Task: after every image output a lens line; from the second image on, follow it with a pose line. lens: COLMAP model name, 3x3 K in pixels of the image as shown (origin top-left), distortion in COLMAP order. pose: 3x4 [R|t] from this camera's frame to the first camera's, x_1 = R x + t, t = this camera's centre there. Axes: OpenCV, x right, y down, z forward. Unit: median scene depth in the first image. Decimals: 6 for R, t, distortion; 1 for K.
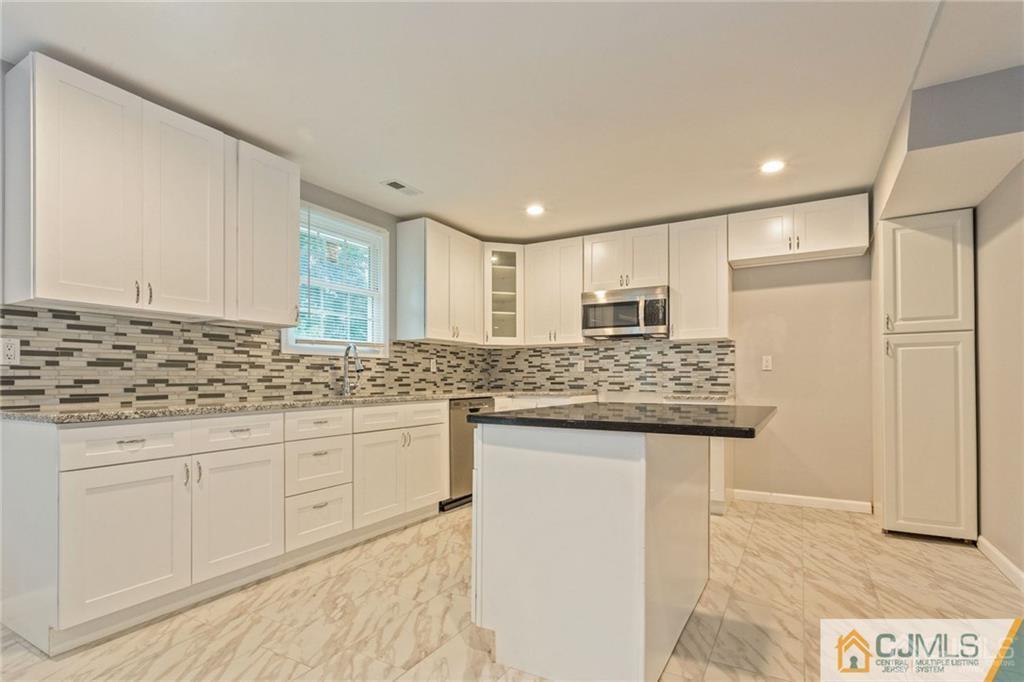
lens RADIAL K [[510.6, 0, 508.8], [0, 510.6, 372.0], [0, 0, 1]] dist [-0.005777, 0.003574]
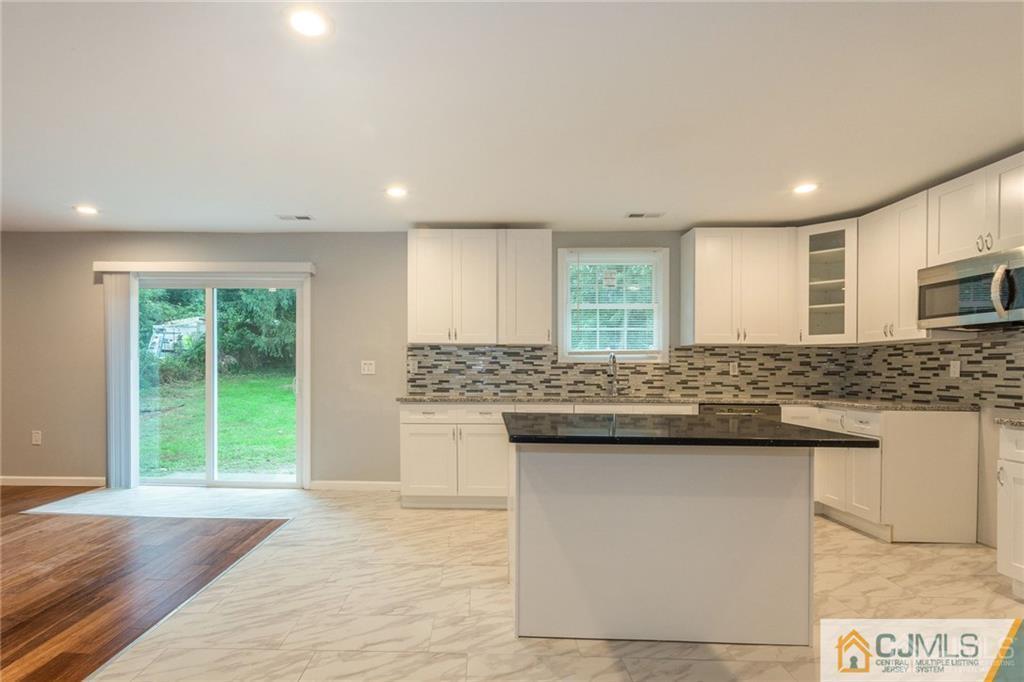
lens RADIAL K [[510.6, 0, 462.1], [0, 510.6, 371.9], [0, 0, 1]] dist [-0.005777, 0.003574]
pose [[0.466759, 0.008467, -0.884344, 0.534669], [0.004557, 0.999918, 0.011979, -0.023382], [0.884373, -0.009621, 0.466682, 0.093622]]
